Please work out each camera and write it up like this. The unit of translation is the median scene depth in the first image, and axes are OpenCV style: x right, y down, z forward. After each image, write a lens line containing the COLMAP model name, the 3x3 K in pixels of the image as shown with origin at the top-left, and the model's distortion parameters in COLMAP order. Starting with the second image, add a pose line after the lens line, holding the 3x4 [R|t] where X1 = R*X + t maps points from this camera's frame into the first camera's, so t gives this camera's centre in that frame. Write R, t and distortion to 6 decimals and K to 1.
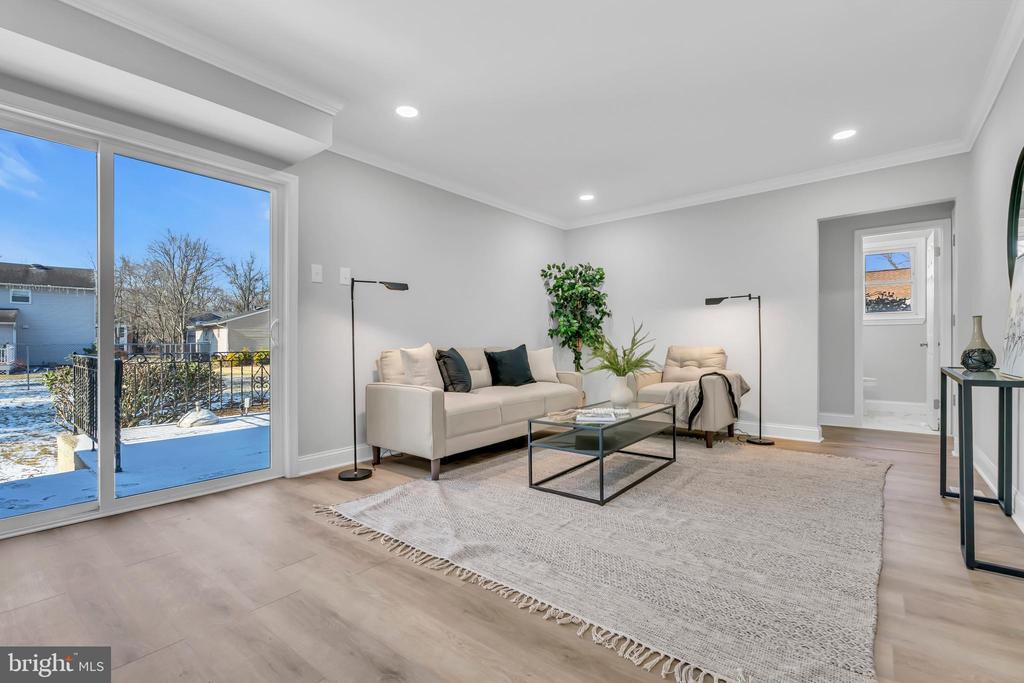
lens RADIAL K [[470.3, 0, 510.6], [0, 470.3, 337.4], [0, 0, 1]] dist [-0.003583, 0.000129]
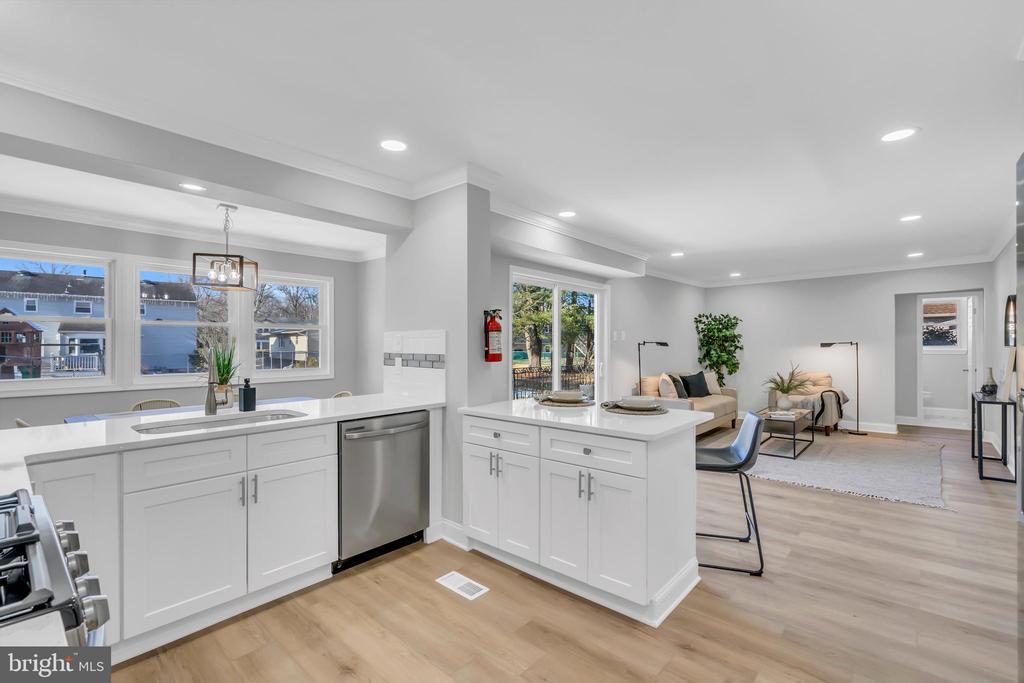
lens RADIAL K [[470.3, 0, 510.6], [0, 470.3, 337.4], [0, 0, 1]] dist [-0.003583, 0.000129]
pose [[0.998377, 0.000280, -0.056955, -0.546528], [-0.000579, 0.999986, -0.005226, -0.094264], [0.056953, 0.005251, 0.998363, -0.652088]]
